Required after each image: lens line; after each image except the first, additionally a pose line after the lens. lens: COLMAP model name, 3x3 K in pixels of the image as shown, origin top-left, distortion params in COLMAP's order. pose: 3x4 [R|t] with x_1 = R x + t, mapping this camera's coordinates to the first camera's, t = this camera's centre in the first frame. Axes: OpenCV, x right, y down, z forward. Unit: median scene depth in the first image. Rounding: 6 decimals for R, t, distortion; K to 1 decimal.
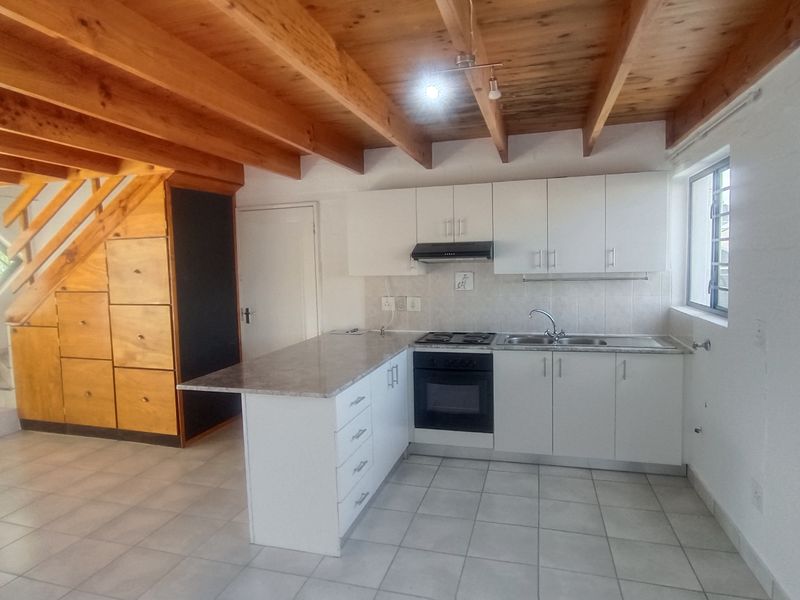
lens RADIAL K [[490.1, 0, 391.6], [0, 490.1, 299.4], [0, 0, 1]] dist [-0.031668, 0.028221]
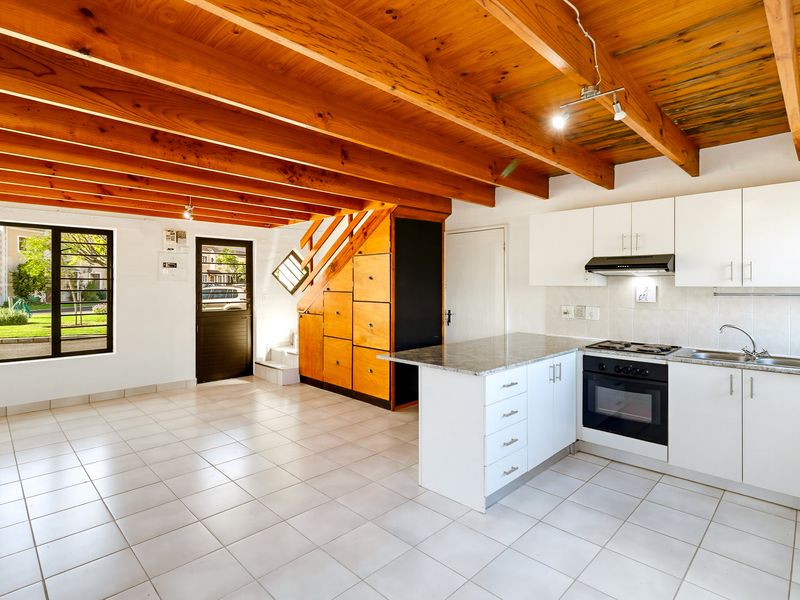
lens RADIAL K [[416.5, 0, 388.6], [0, 416.5, 284.2], [0, 0, 1]] dist [-0.000078, 0.002594]
pose [[0.880901, 0.024192, -0.472682, 0.101582], [-0.055689, 0.997054, -0.052754, 0.023129], [0.470013, 0.072794, 0.879652, -0.032631]]
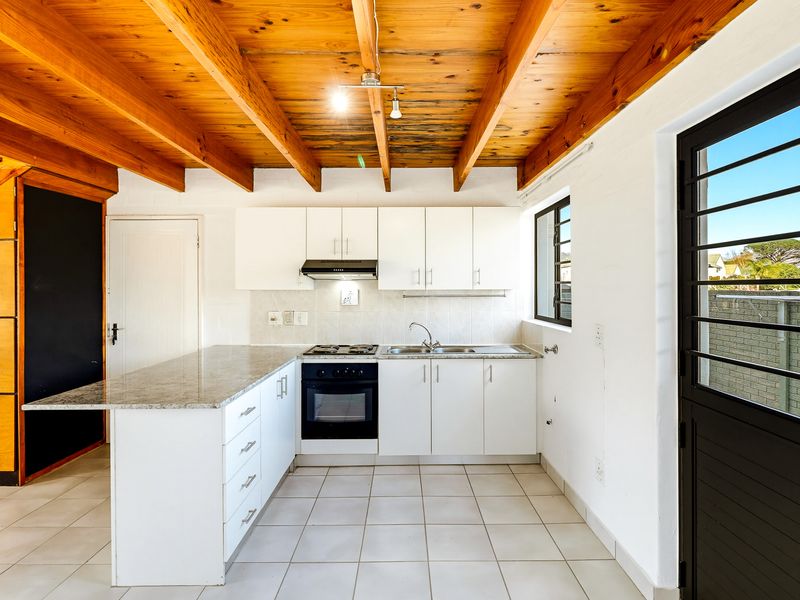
lens RADIAL K [[446.4, 0, 408.9], [0, 446.4, 287.5], [0, 0, 1]] dist [-0.005957, 0.003043]
pose [[0.954130, 0.023666, 0.298455, -0.024710], [-0.000200, 0.996921, -0.078413, 0.022705], [-0.299392, 0.074756, 0.951197, 0.034304]]
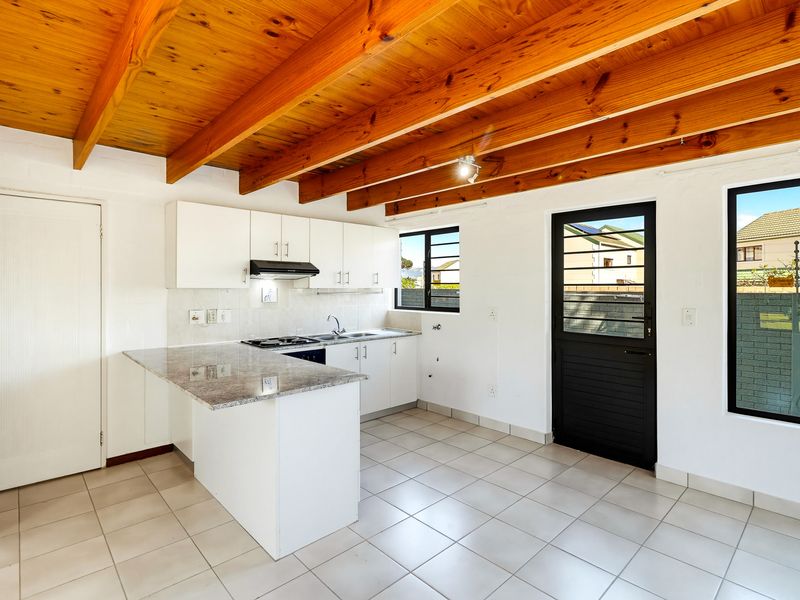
lens RADIAL K [[416.5, 0, 403.8], [0, 416.5, 289.5], [0, 0, 1]] dist [-0.000078, 0.002594]
pose [[0.493071, 0.019899, 0.869762, -0.661092], [0.048734, 0.997537, -0.050450, 0.020138], [-0.868623, 0.067263, 0.490886, 0.263400]]
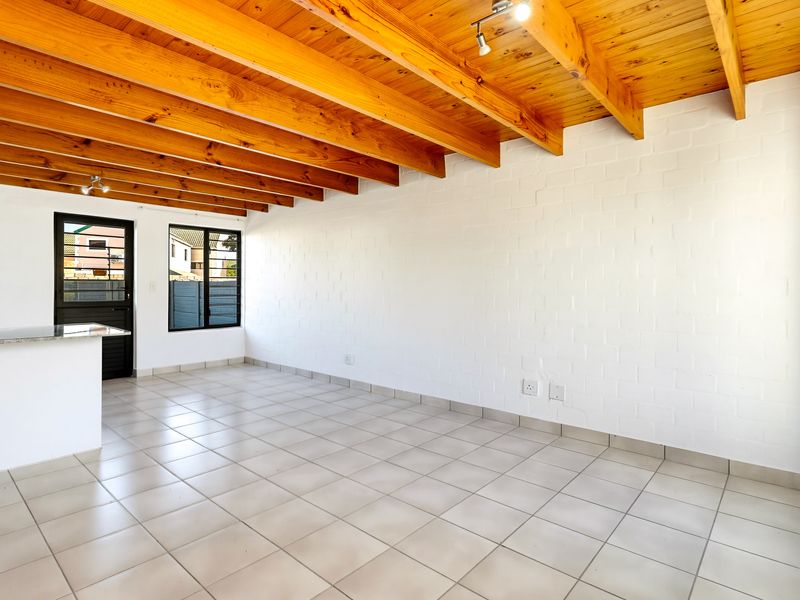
lens RADIAL K [[446.4, 0, 393.9], [0, 446.4, 297.1], [0, 0, 1]] dist [-0.005957, 0.003043]
pose [[-0.909530, 0.011604, 0.415477, -1.199832], [0.044499, 0.996583, 0.069580, 0.023291], [-0.413250, 0.081774, -0.906939, 1.347184]]
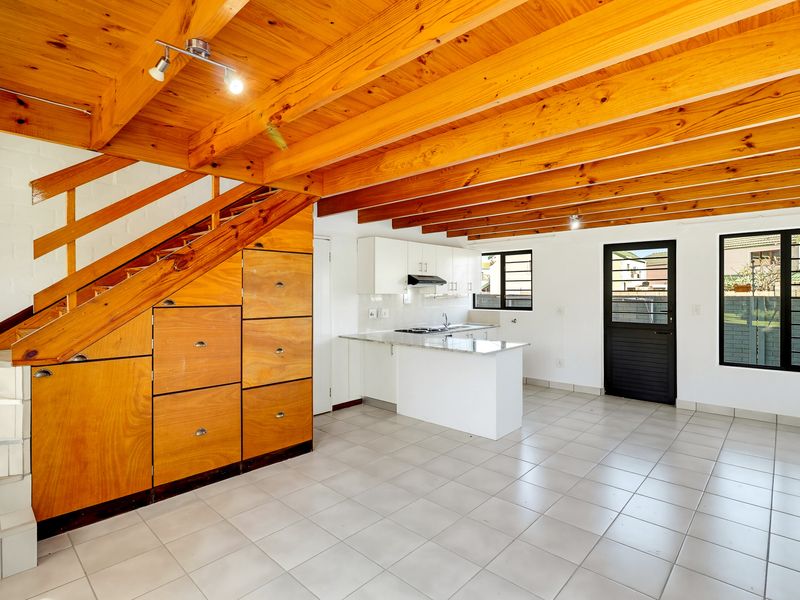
lens RADIAL K [[416.5, 0, 402.3], [0, 416.5, 297.8], [0, 0, 1]] dist [-0.000078, 0.002594]
pose [[0.432543, 0.011530, 0.901539, -1.346469], [0.055261, 0.997699, -0.039273, 0.019452], [-0.899918, 0.066807, 0.430911, 0.464652]]
